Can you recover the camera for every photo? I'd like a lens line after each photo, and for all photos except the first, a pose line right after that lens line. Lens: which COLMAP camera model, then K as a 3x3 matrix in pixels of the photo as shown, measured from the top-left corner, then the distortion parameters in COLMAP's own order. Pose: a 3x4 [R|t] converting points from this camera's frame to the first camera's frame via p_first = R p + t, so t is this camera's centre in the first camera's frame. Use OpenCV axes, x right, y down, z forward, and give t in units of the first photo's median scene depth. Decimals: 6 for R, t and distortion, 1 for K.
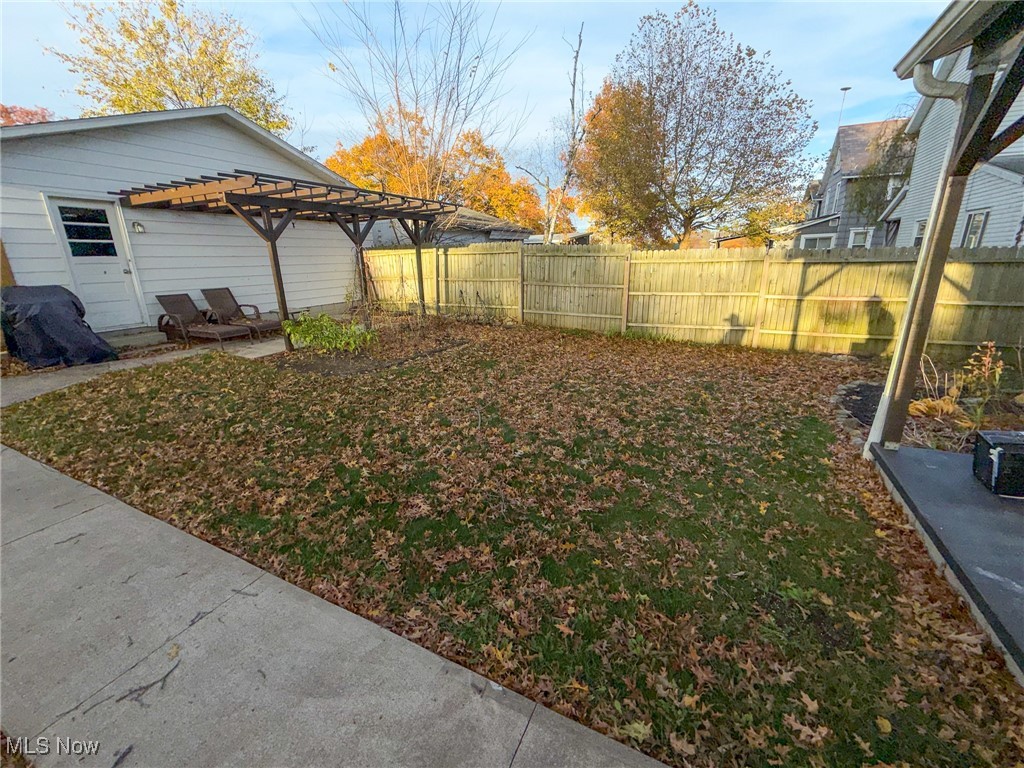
lens RADIAL K [[412.3, 0, 509.6], [0, 412.3, 384.6], [0, 0, 1]] dist [0.001736, 0.000207]
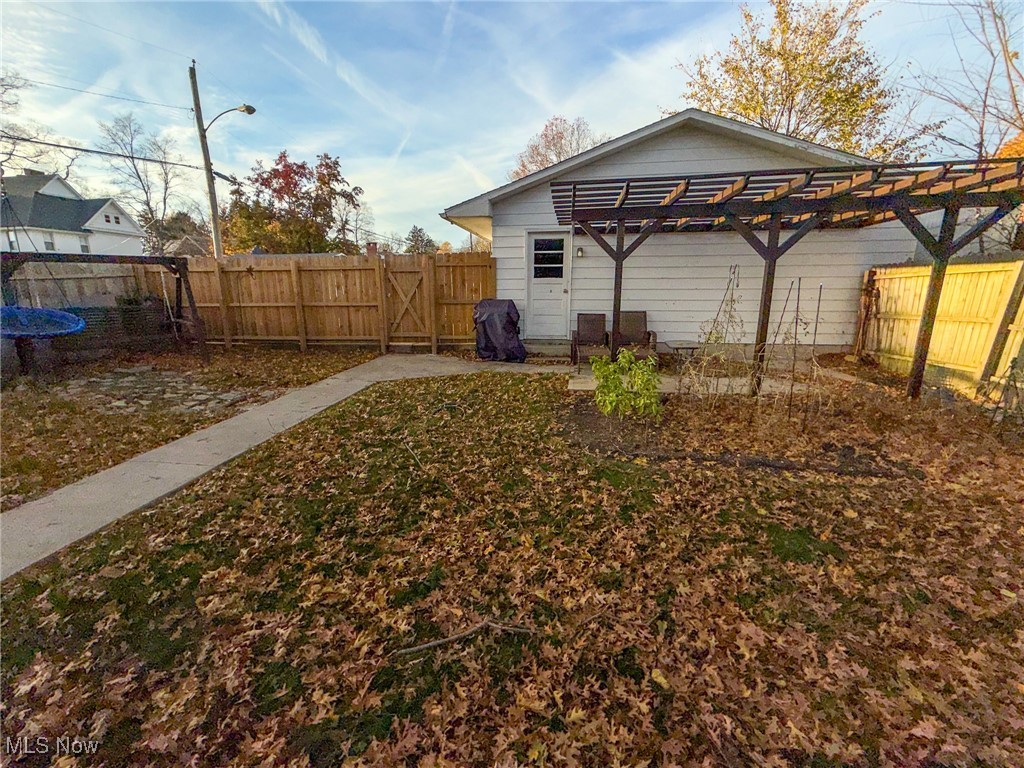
lens RADIAL K [[434.4, 0, 508.9], [0, 434.4, 386.7], [0, 0, 1]] dist [0.002036, -0.000001]
pose [[0.268882, 0.245794, -0.931283, 0.198331], [-0.282505, 0.944491, 0.167715, -0.167608], [0.920811, 0.217996, 0.323395, 0.485296]]
